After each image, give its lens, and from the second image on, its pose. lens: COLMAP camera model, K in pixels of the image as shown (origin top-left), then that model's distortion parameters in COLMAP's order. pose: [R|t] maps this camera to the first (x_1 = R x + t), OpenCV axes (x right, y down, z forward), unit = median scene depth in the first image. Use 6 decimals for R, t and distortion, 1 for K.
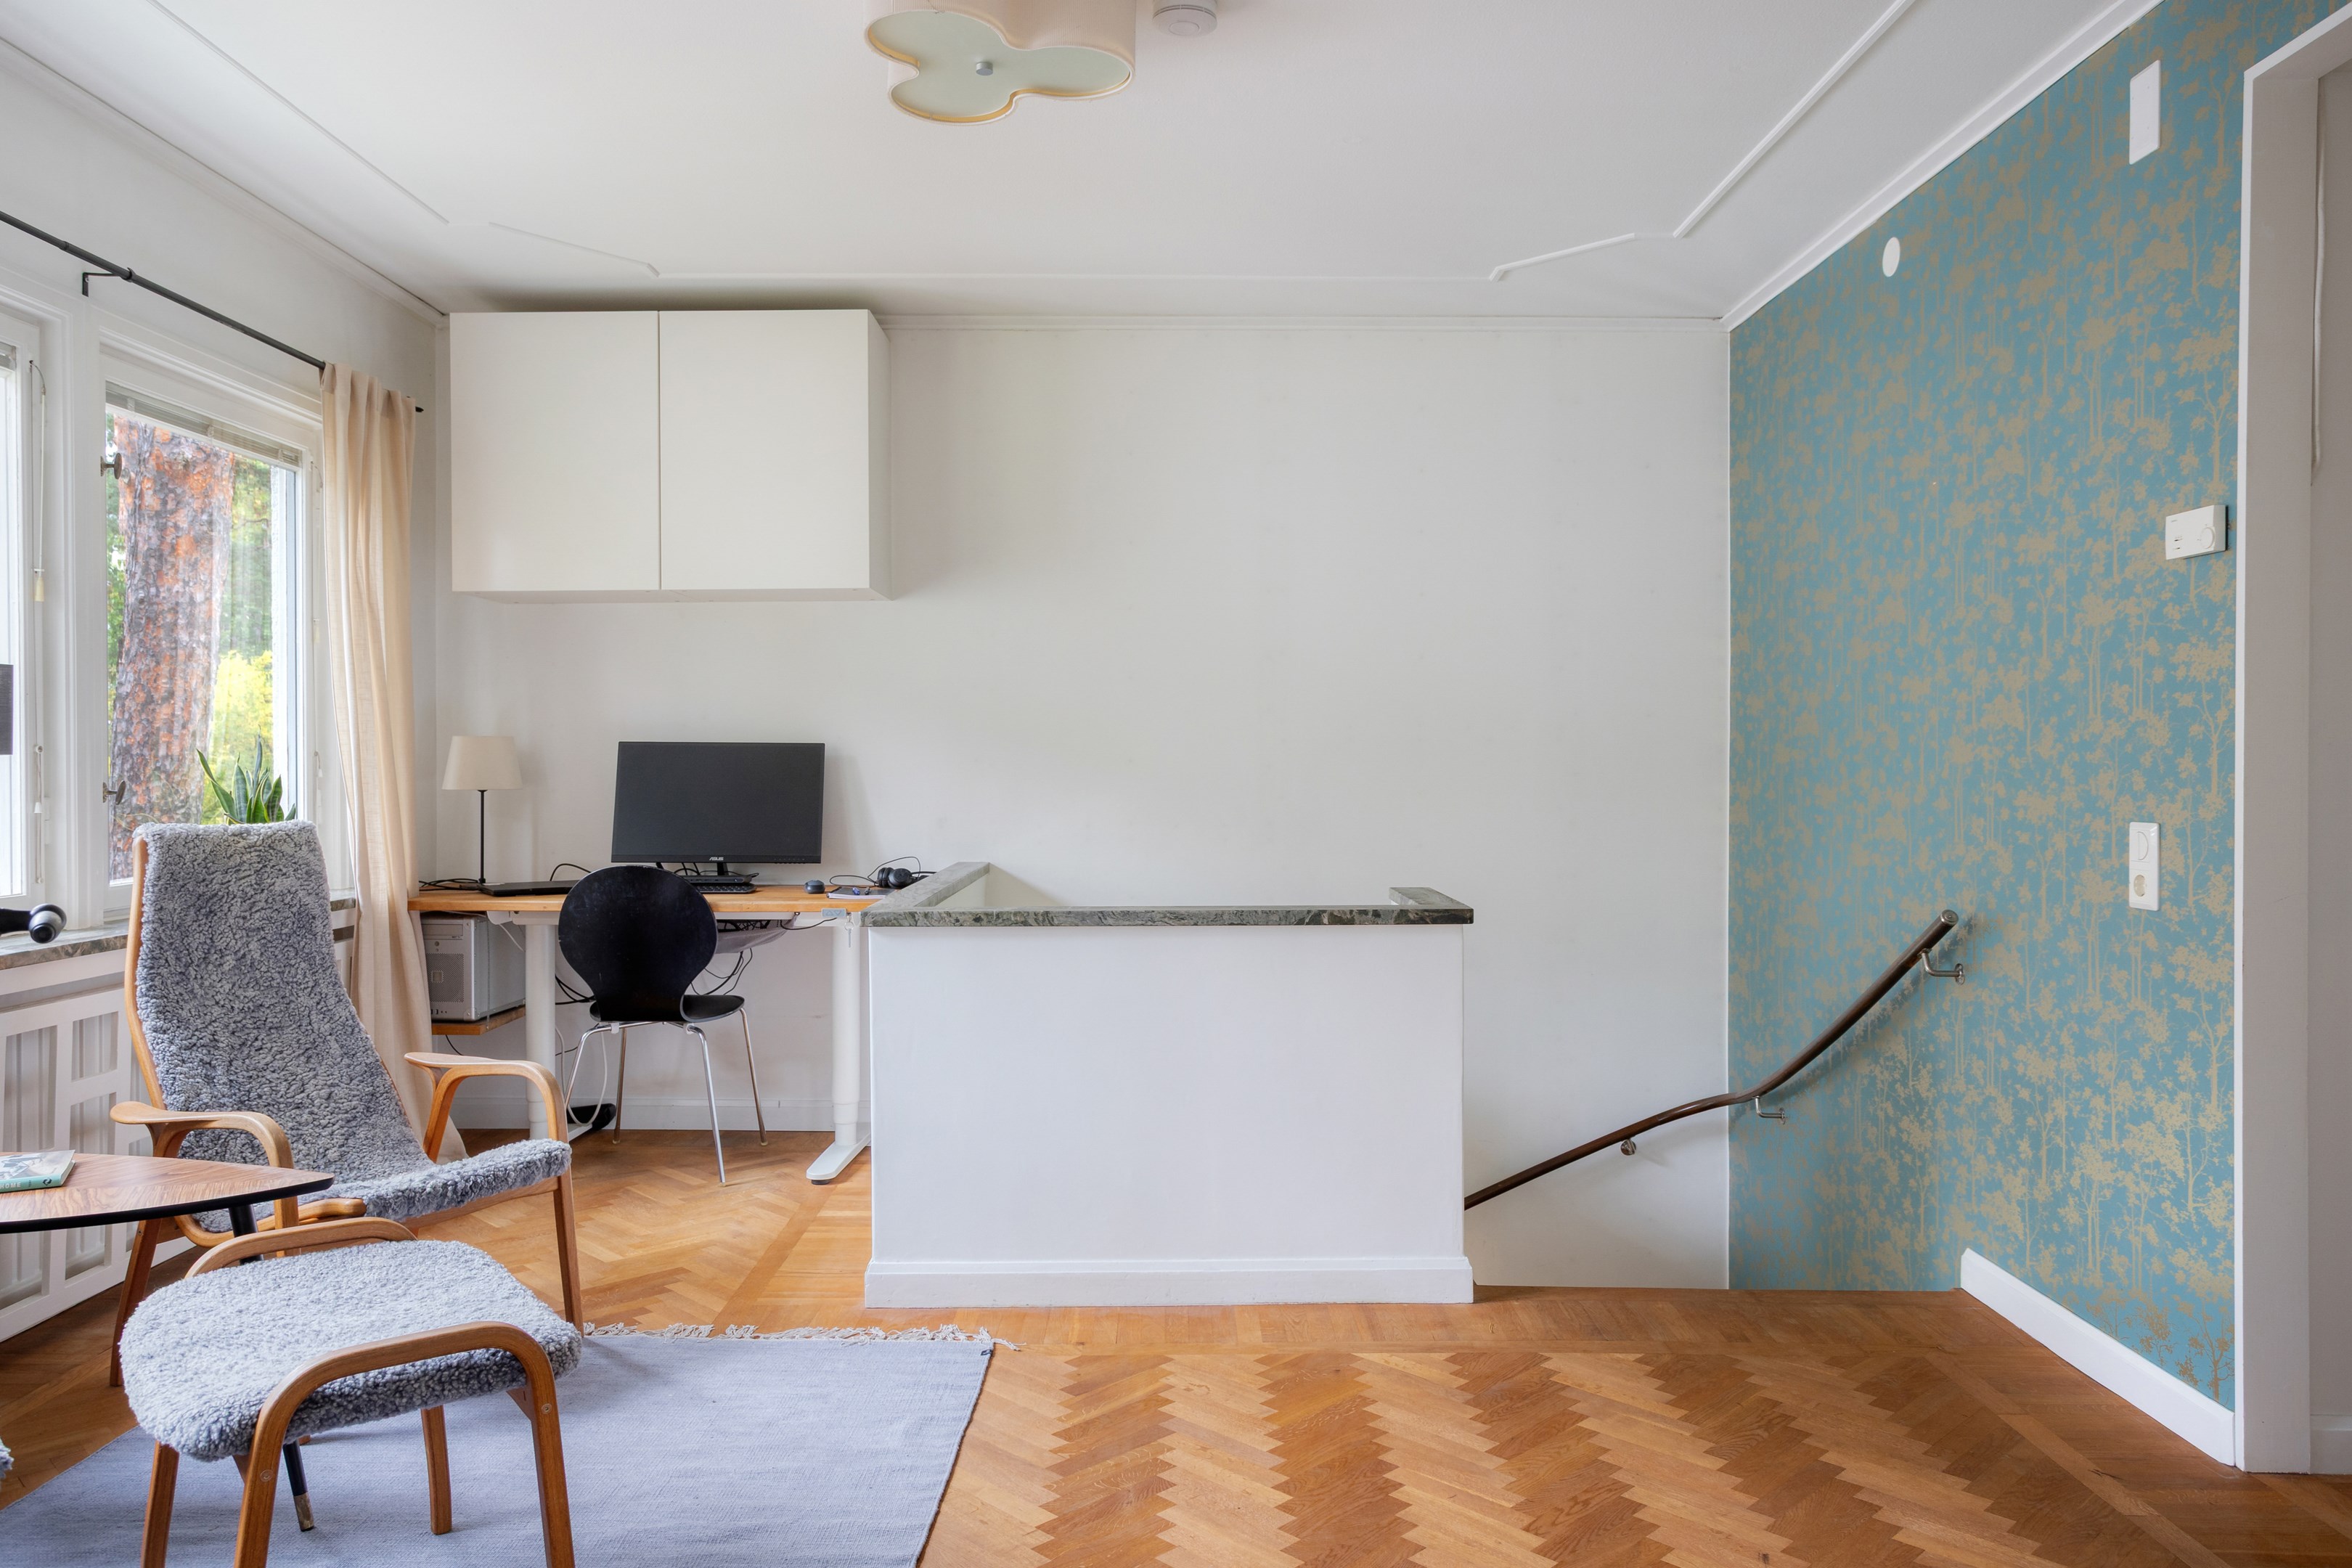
lens RADIAL K [[1617.4, 0, 1176.0], [0, 1617.4, 784.0], [0, 0, 1]] dist [-0.047377, 0.001653]
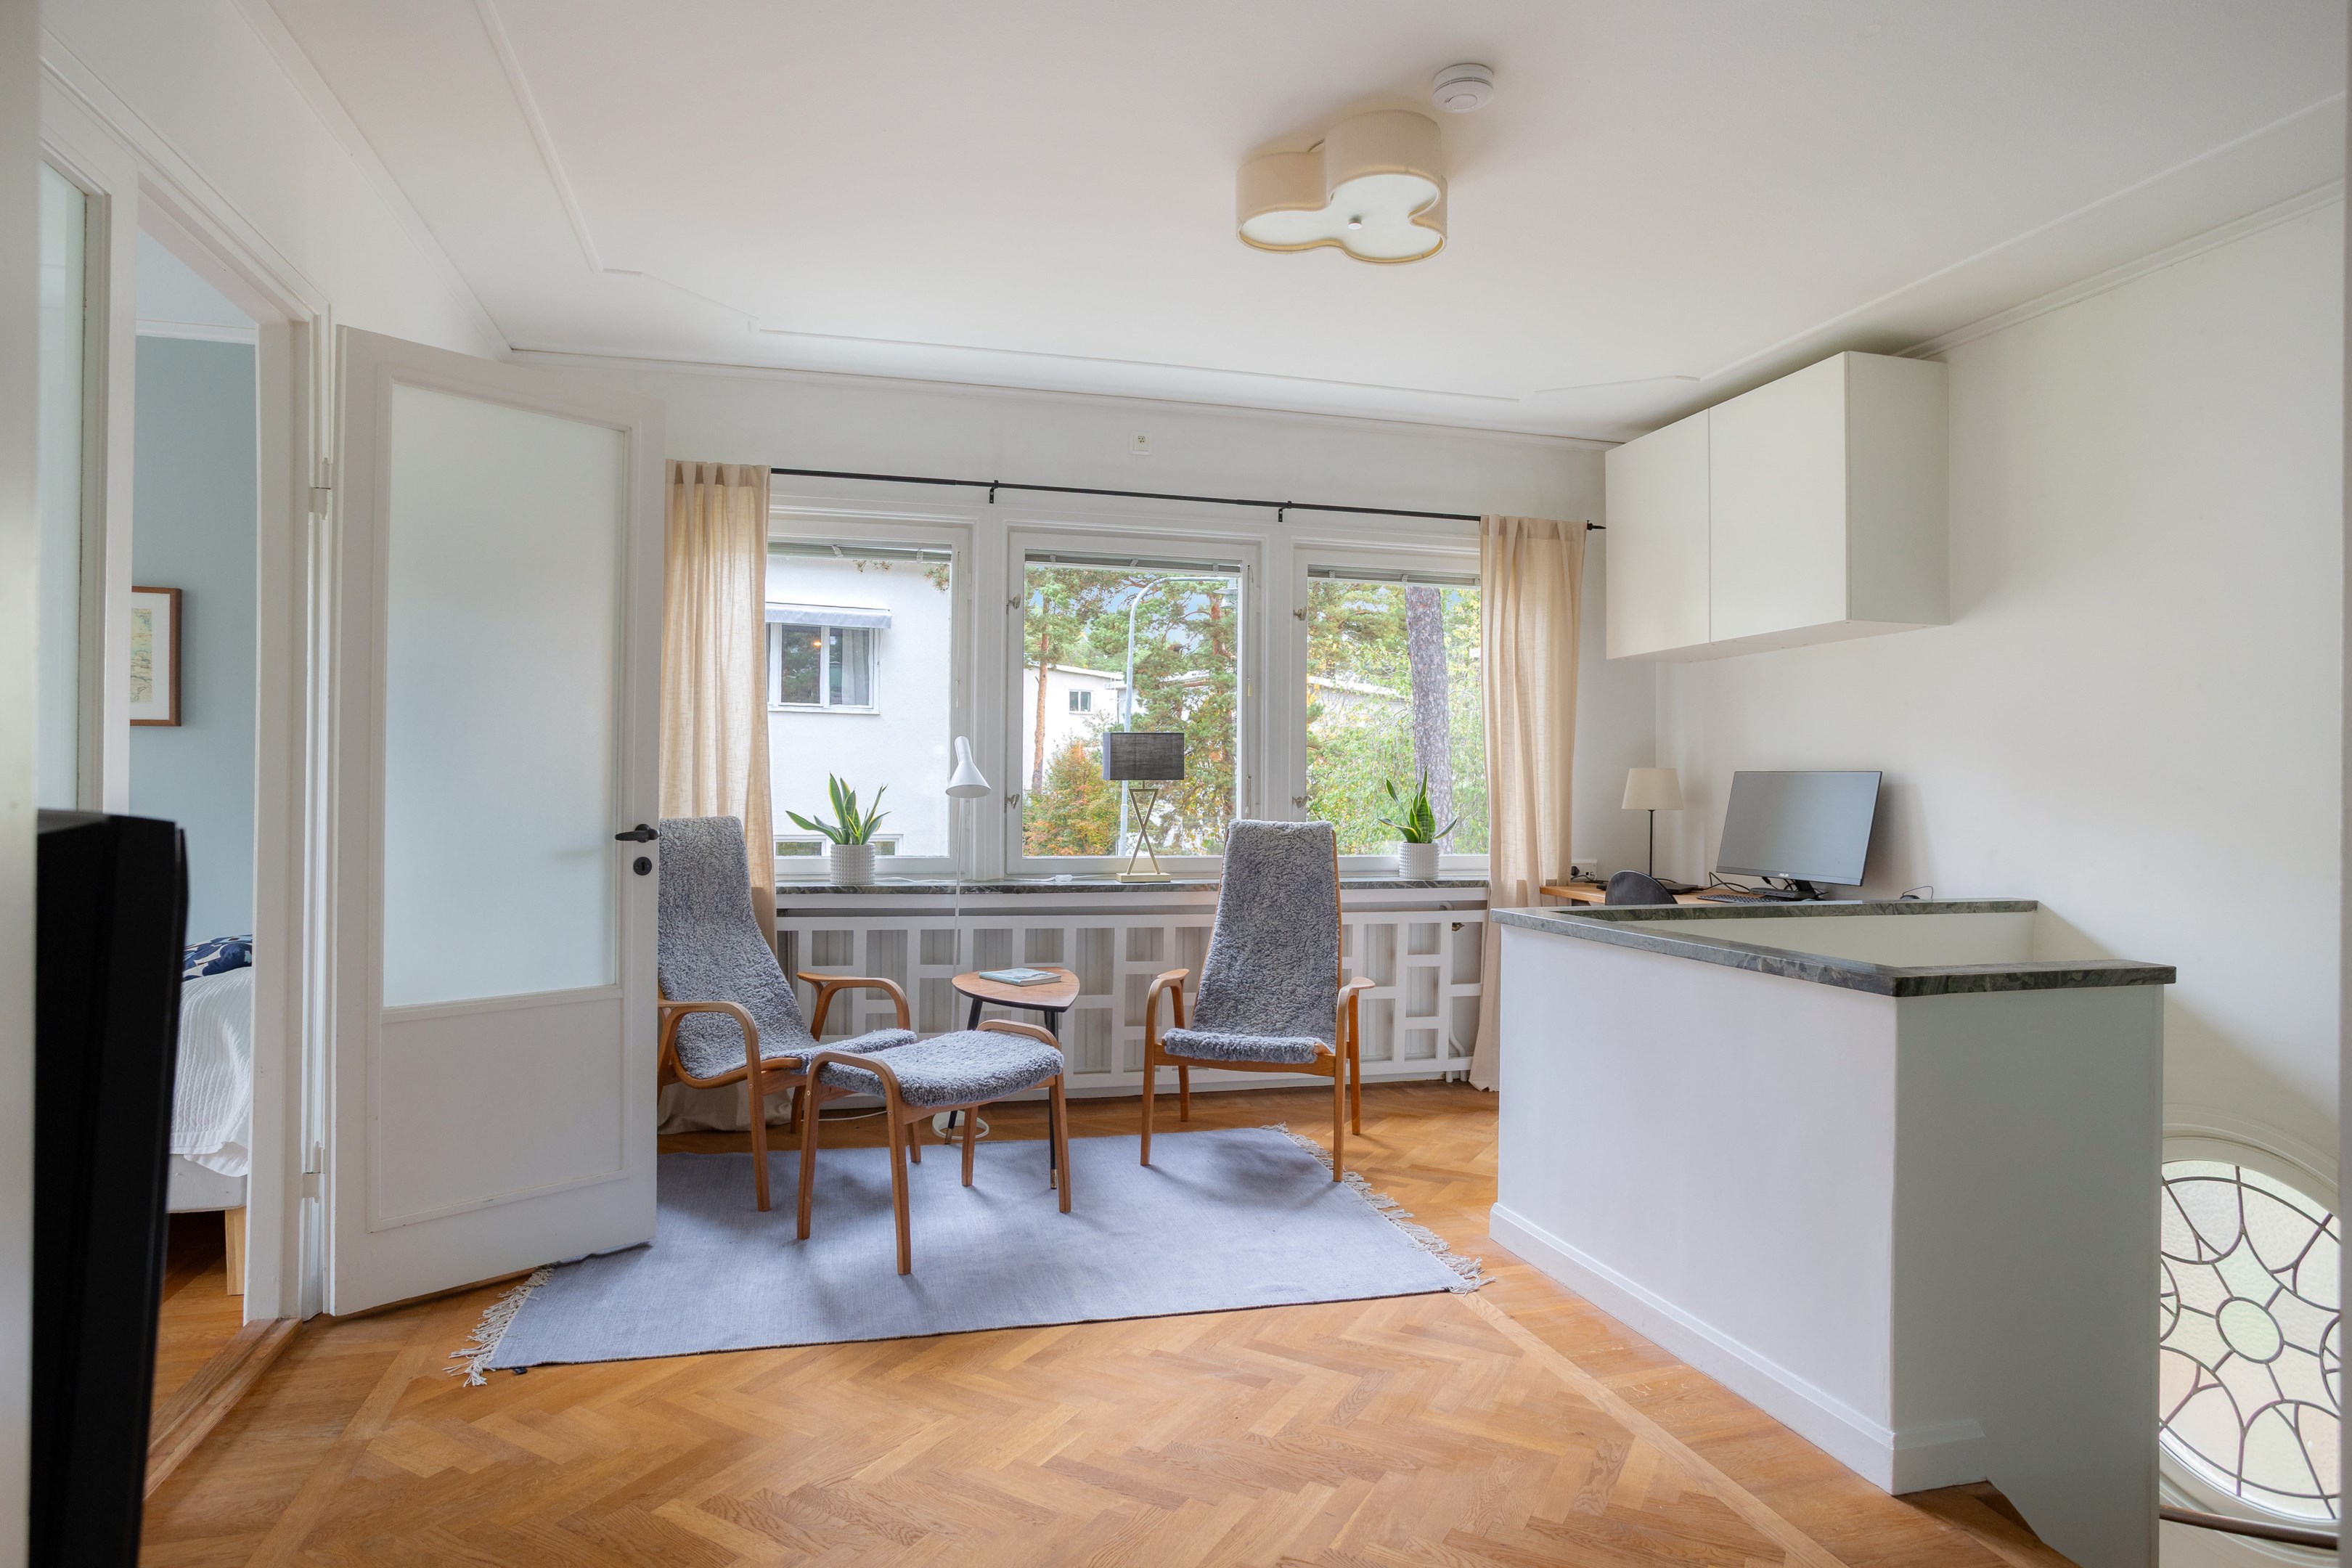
lens RADIAL K [[1321.7, 0, 1176.0], [0, 1321.7, 784.0], [0, 0, 1]] dist [-0.037711, 0.000038]
pose [[0.249779, -0.000821, -0.968303, 0.698959], [-0.018257, 0.999818, -0.005557, -0.004703], [0.968131, 0.019066, 0.249718, 0.515556]]
